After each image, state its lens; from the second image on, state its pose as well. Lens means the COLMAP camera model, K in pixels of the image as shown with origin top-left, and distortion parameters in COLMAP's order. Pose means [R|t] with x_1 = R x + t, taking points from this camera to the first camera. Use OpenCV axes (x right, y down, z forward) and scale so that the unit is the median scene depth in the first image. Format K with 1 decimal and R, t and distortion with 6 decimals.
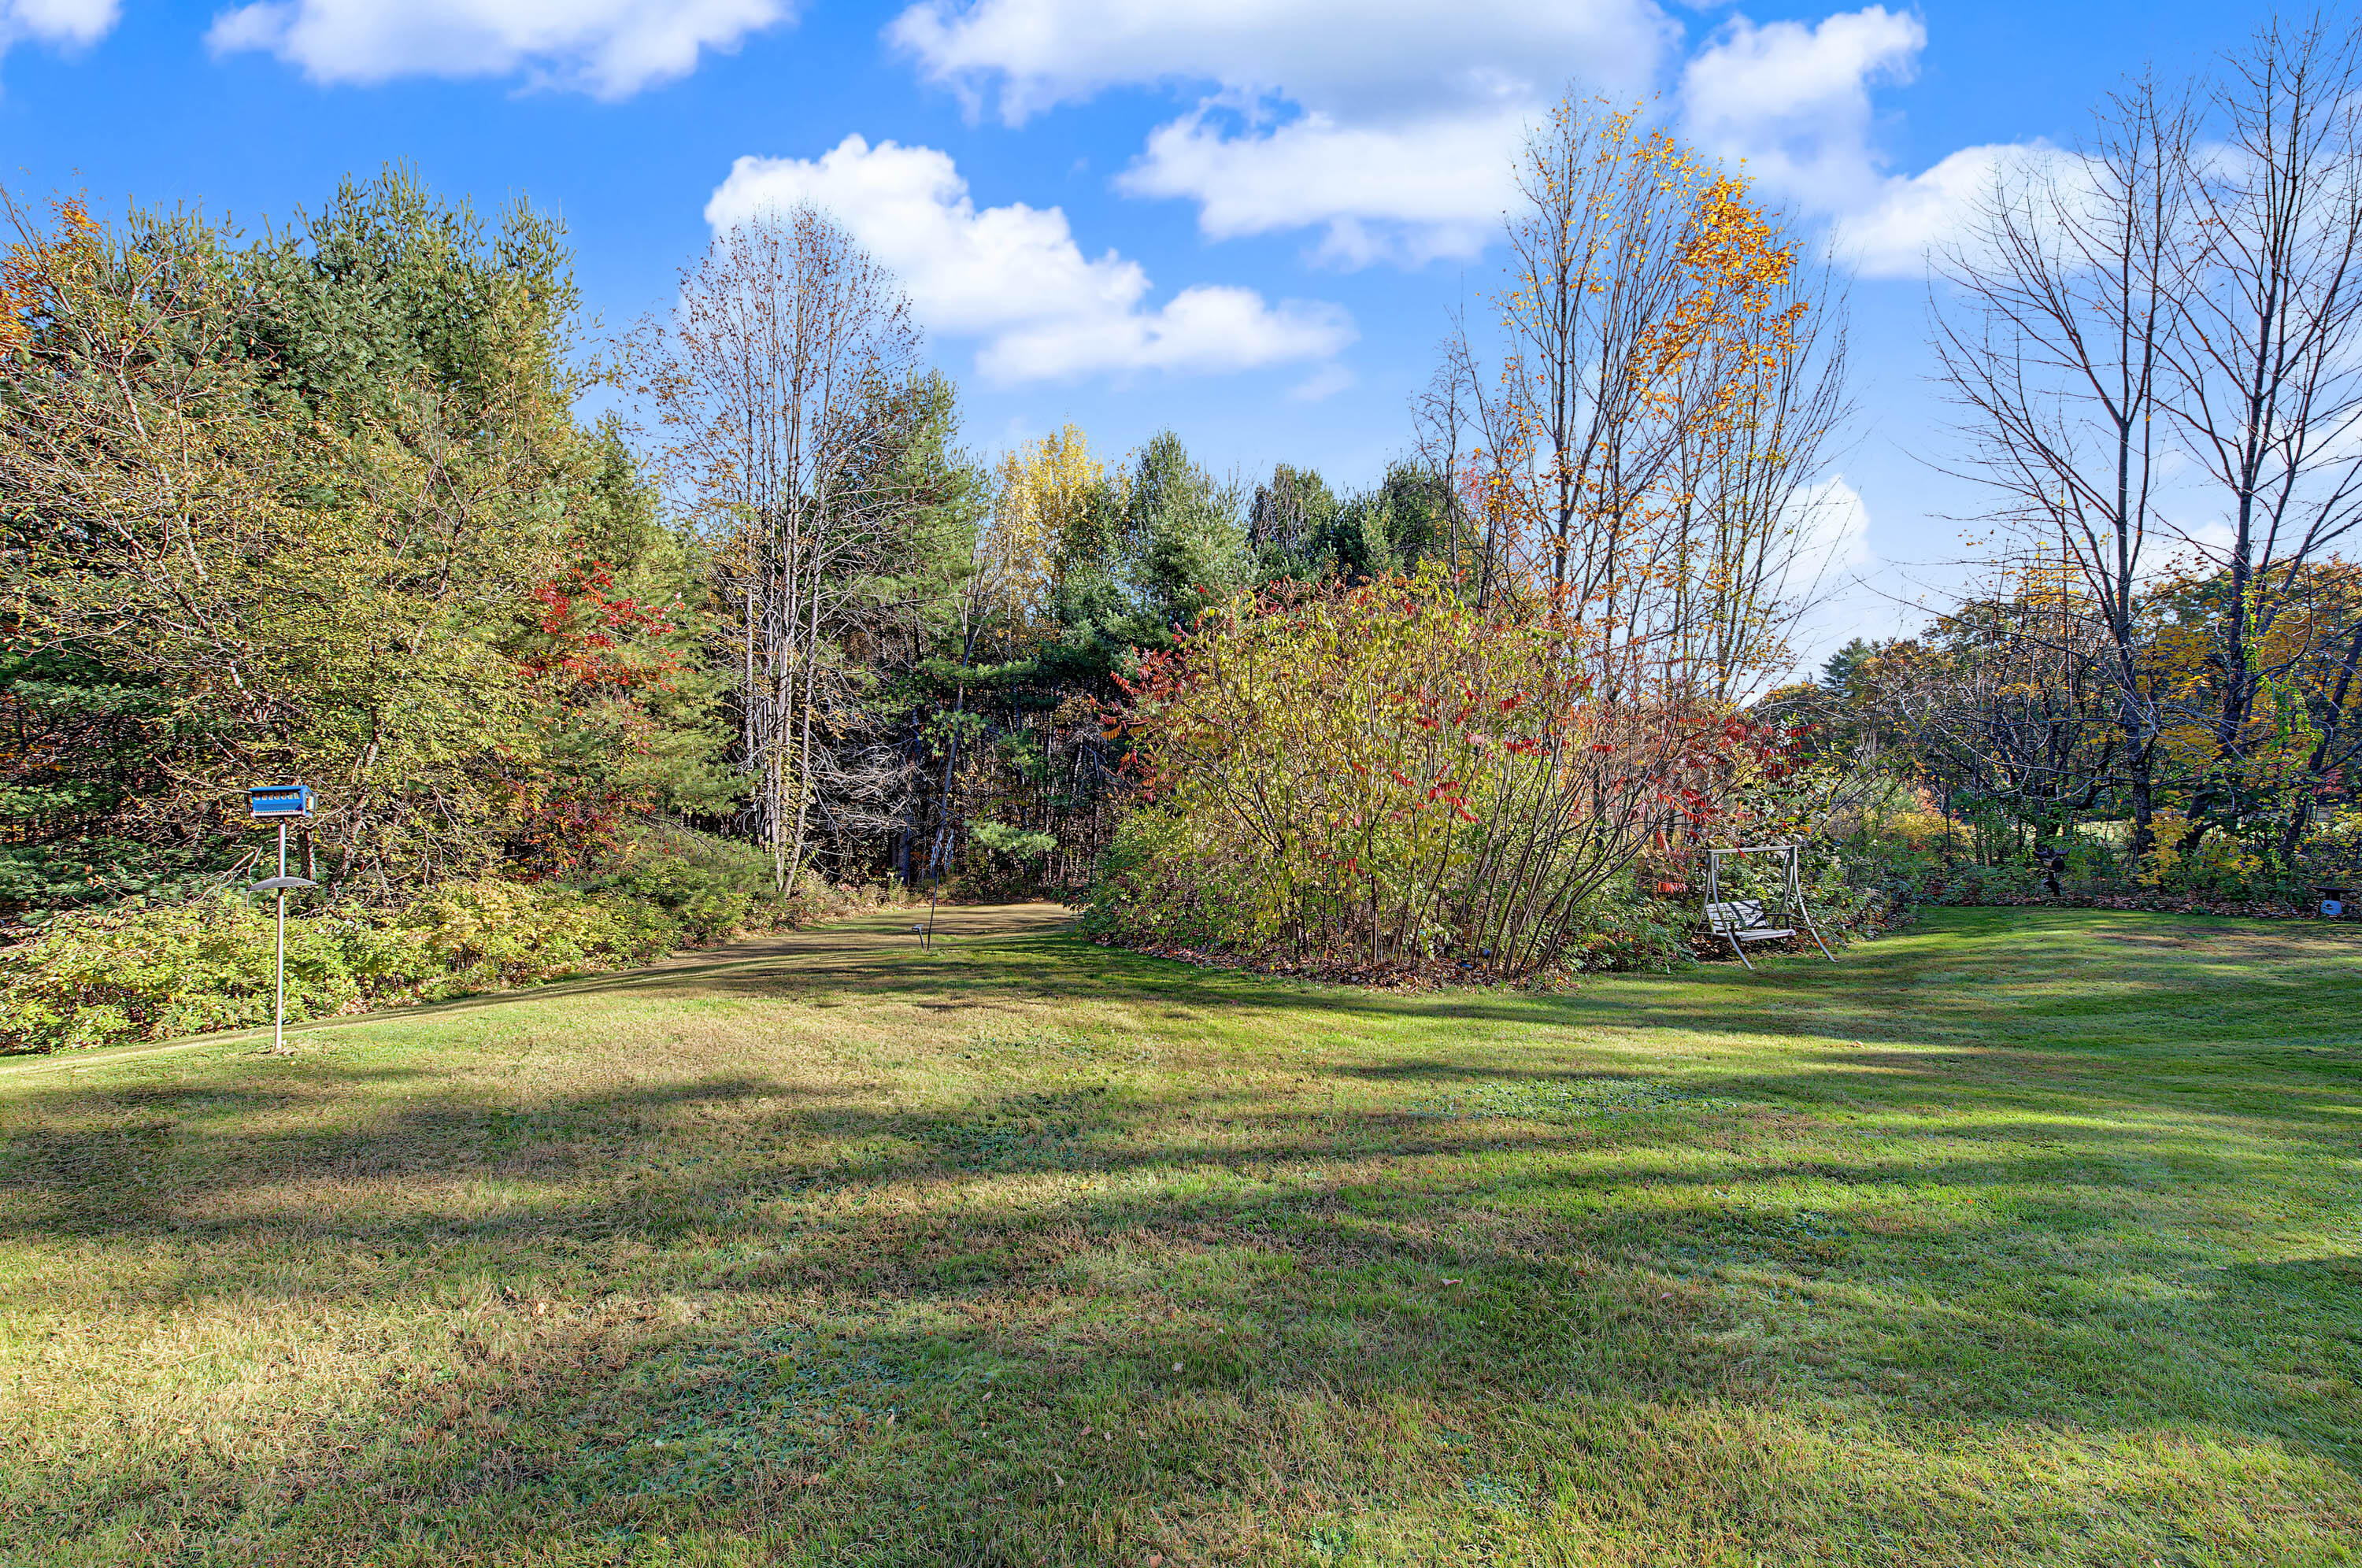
lens RADIAL K [[962.3, 0, 1184.6], [0, 962.3, 761.3], [0, 0, 1]] dist [0.000419, 0.000371]
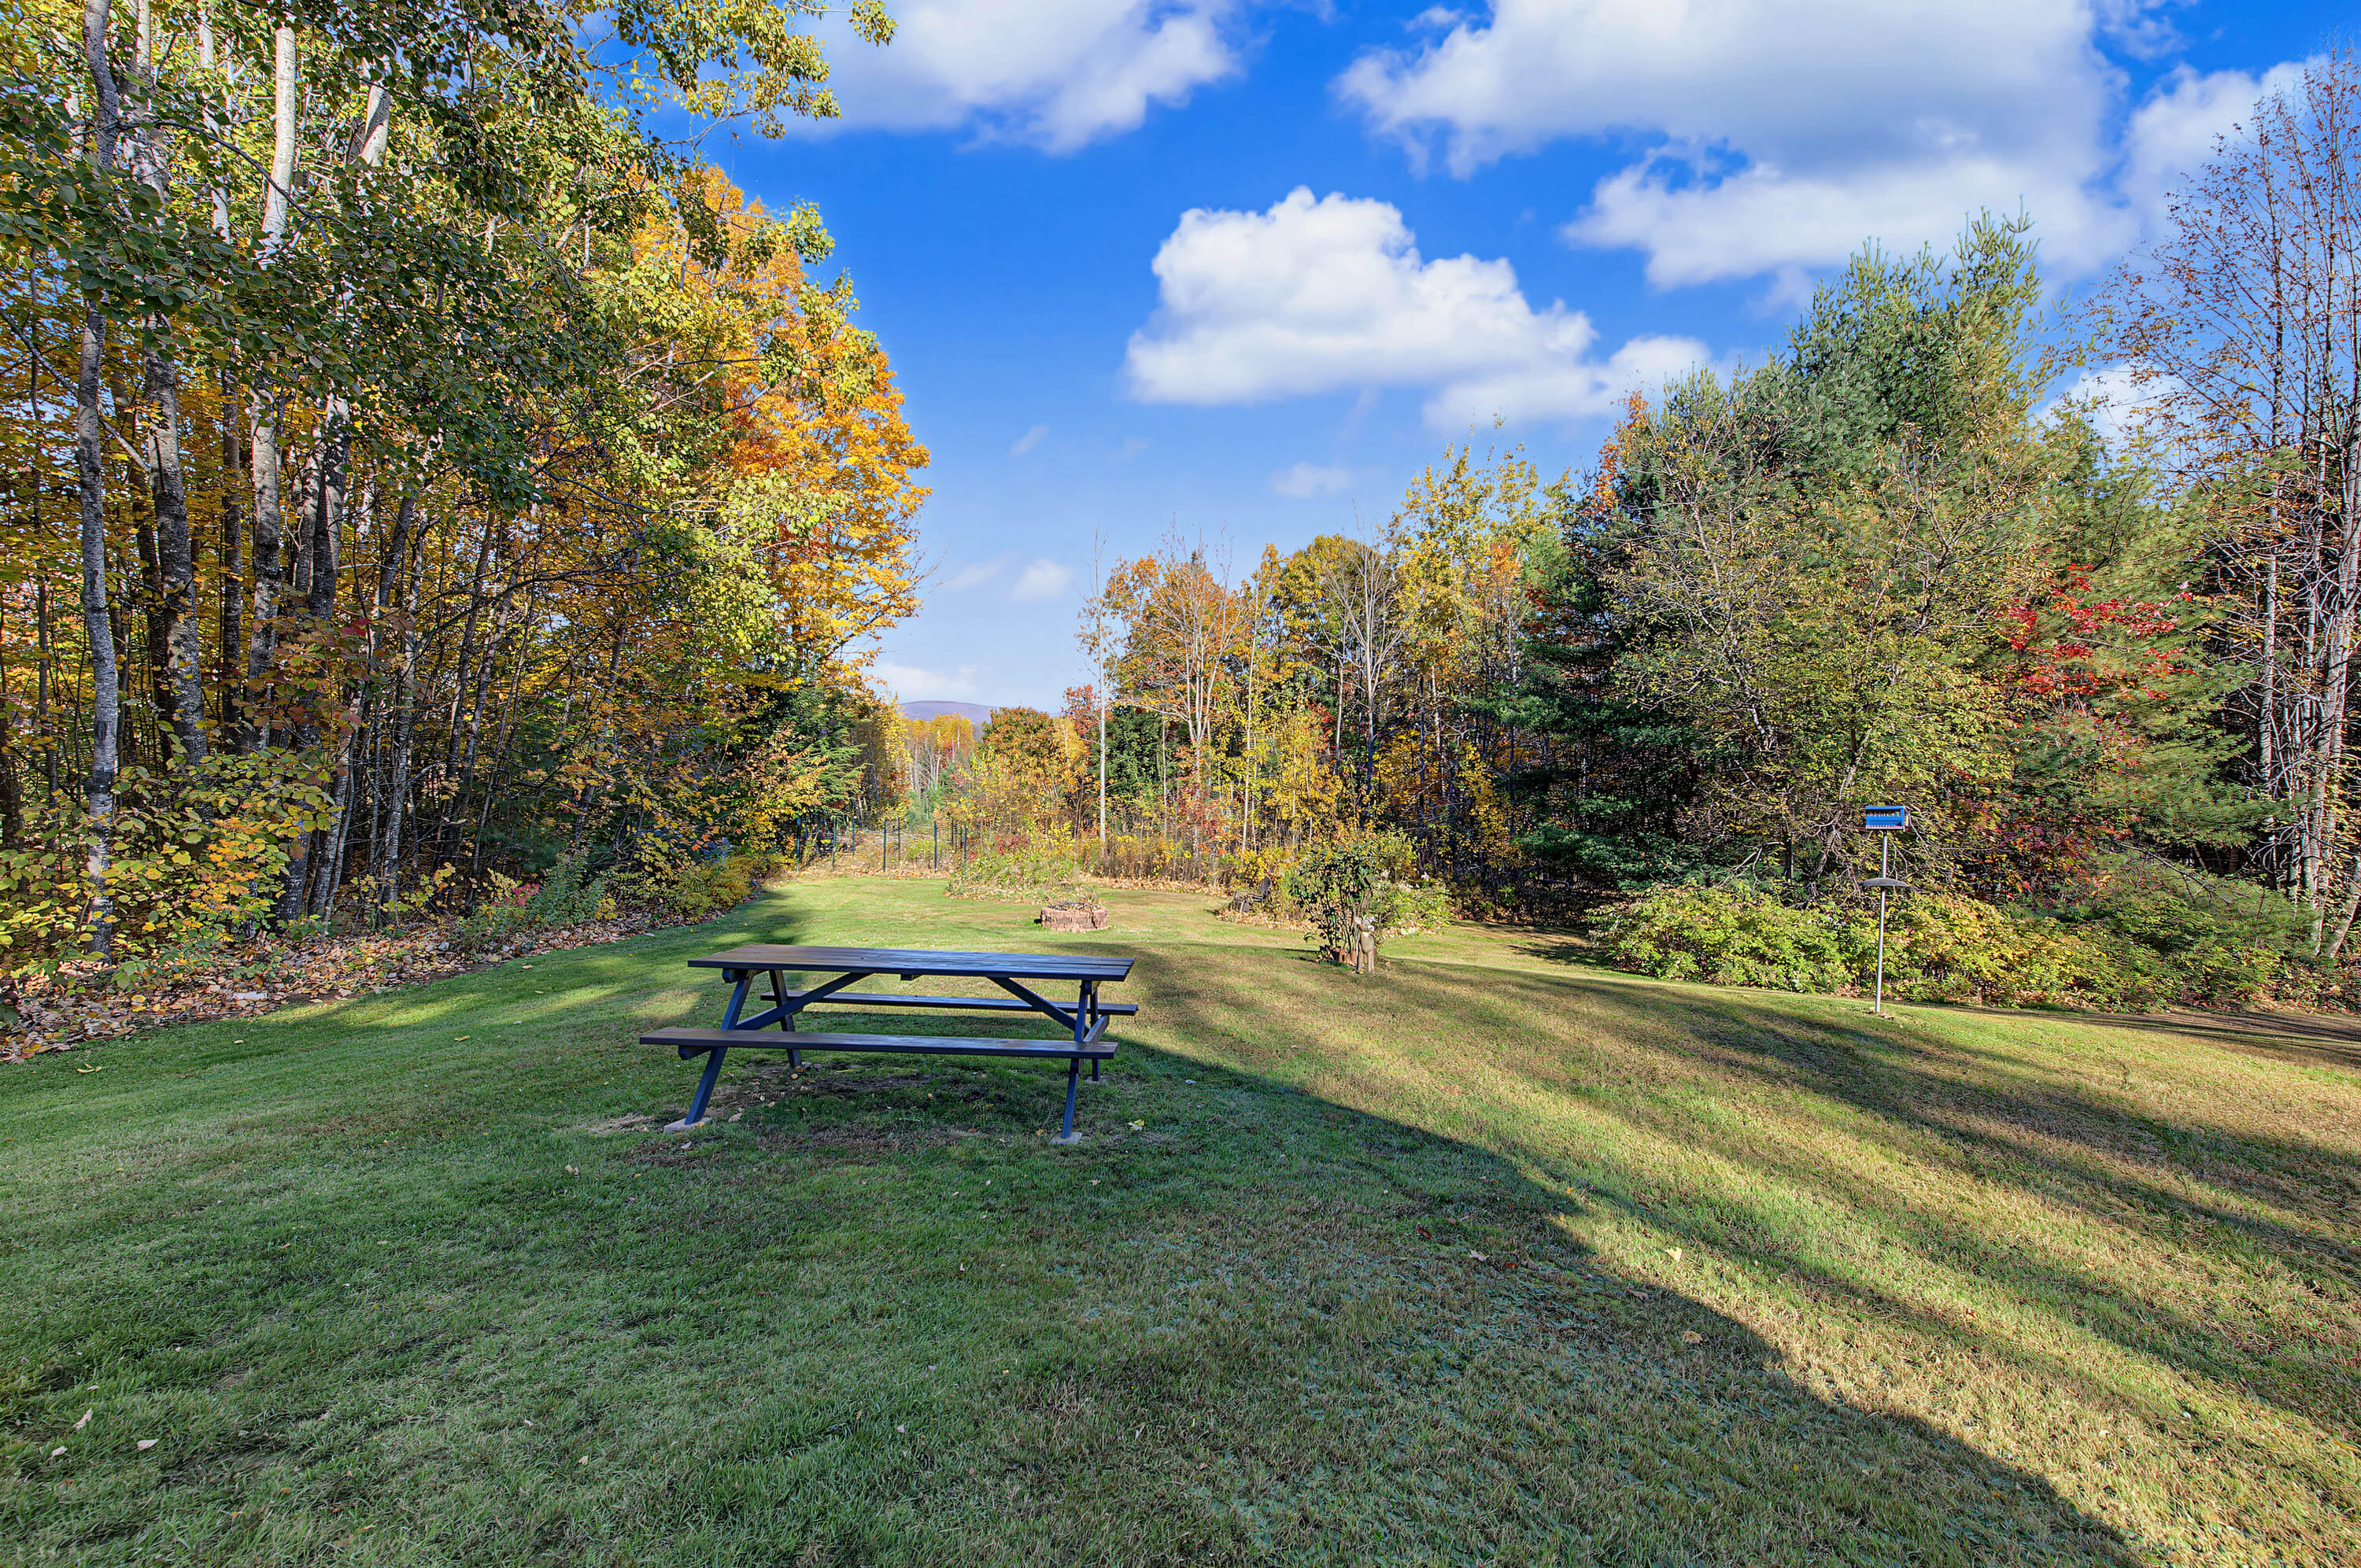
lens RADIAL K [[948.3, 0, 1180.5], [0, 948.3, 784.0], [0, 0, 1]] dist [-0.001075, -0.000025]
pose [[0.318666, 0.007500, -0.947837, -0.012131], [0.000619, 0.999967, 0.008120, -0.003530], [0.947867, -0.003174, 0.318651, -0.069058]]
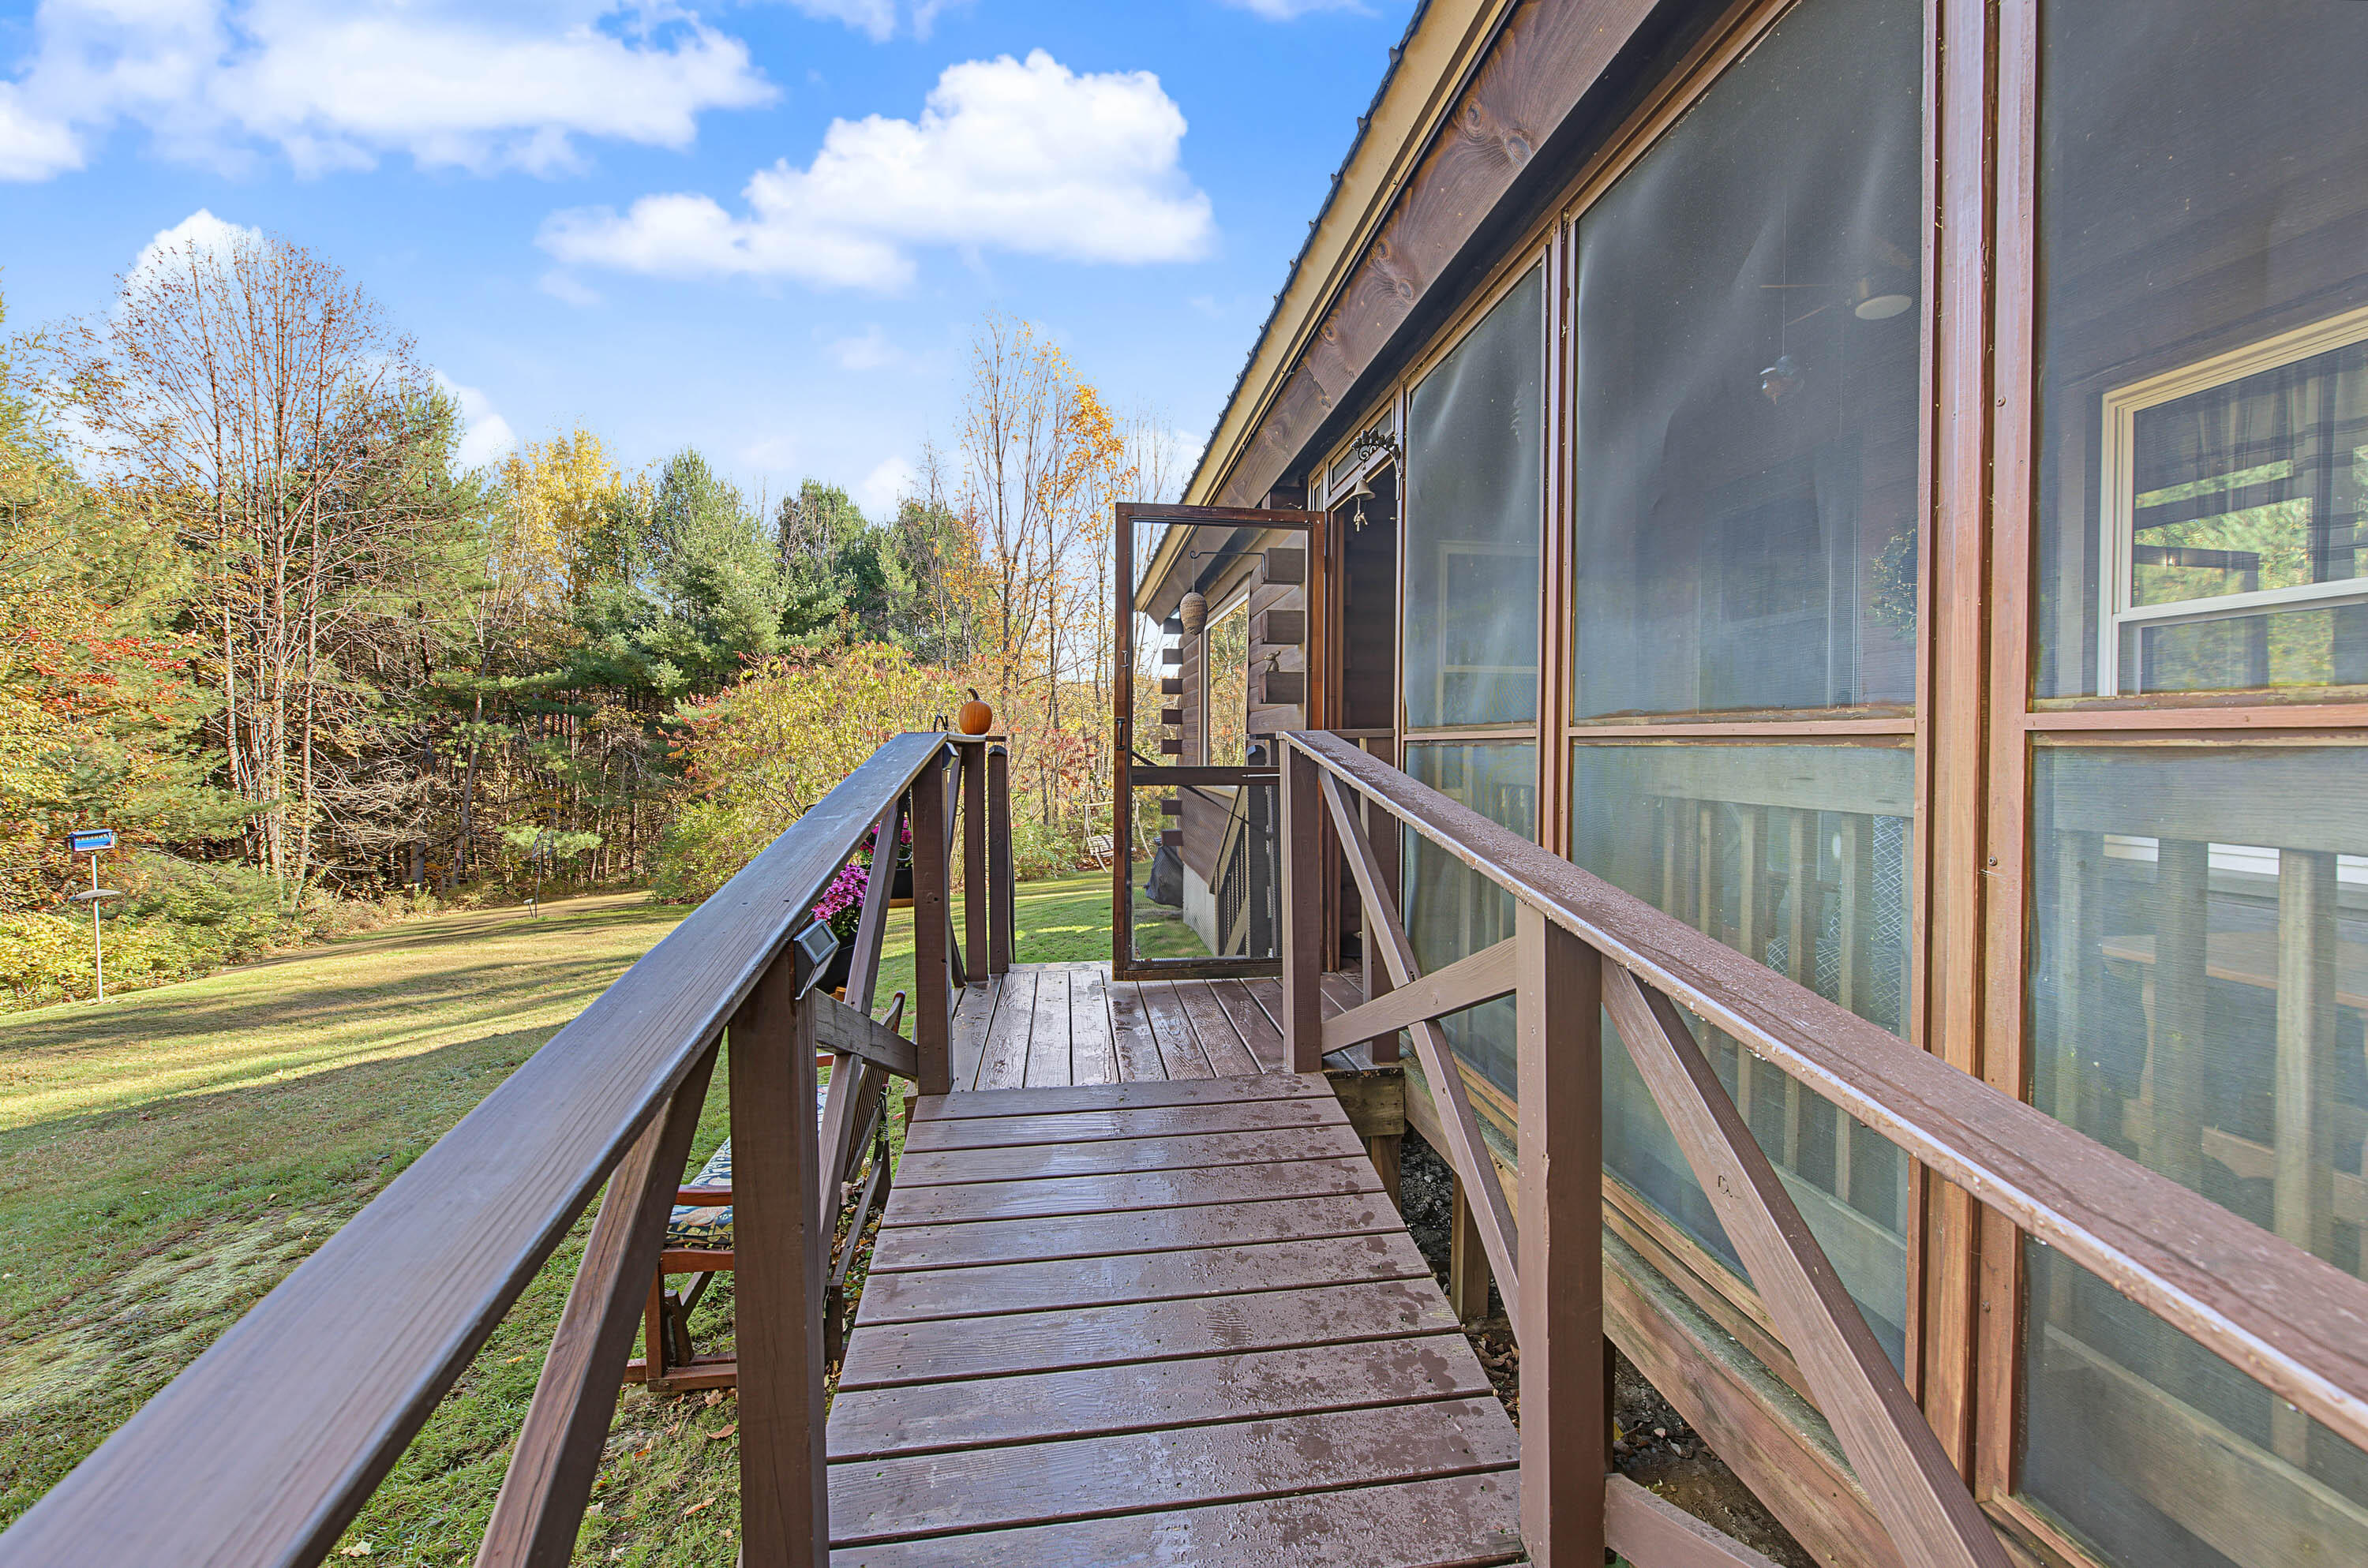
lens RADIAL K [[964.8, 0, 1187.6], [0, 964.8, 761.2], [0, 0, 1]] dist [0.000419, 0.000371]
pose [[0.898080, -0.050443, 0.436930, -0.010844], [0.039367, 0.998633, 0.034375, -0.018962], [-0.438067, -0.013671, 0.898839, -0.316171]]
